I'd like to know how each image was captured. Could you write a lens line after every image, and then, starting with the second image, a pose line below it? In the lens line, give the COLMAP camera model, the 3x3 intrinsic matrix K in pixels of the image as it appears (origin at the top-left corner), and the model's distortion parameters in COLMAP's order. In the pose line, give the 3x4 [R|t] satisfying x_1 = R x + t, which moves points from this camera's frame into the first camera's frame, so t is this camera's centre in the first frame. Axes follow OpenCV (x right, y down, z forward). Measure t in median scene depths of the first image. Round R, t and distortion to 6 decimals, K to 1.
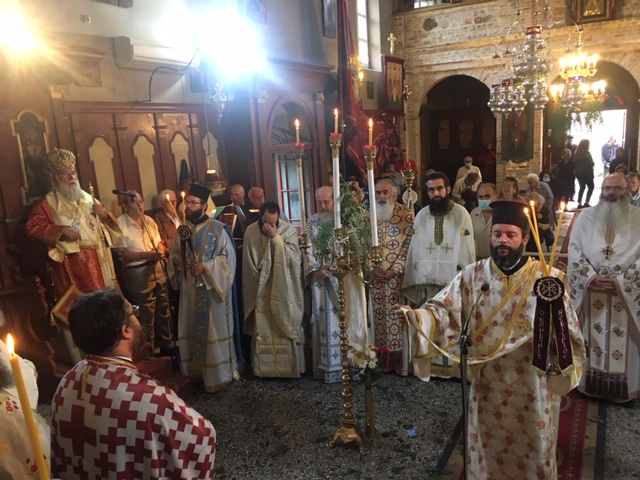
lens RADIAL K [[543.3, 0, 320.0], [0, 543.3, 240.0], [0, 0, 1]] dist [0.067118, -0.102803]
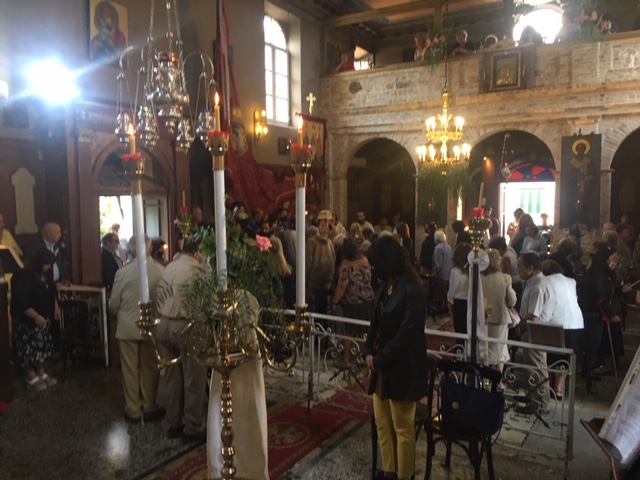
lens RADIAL K [[539.4, 0, 320.0], [0, 539.4, 240.0], [0, 0, 1]] dist [0.073467, -0.110244]
pose [[0.996451, 0.064498, -0.054084, 0.236837], [-0.070276, 0.991129, -0.112800, 0.001537], [0.046329, 0.116201, 0.992145, 0.046695]]
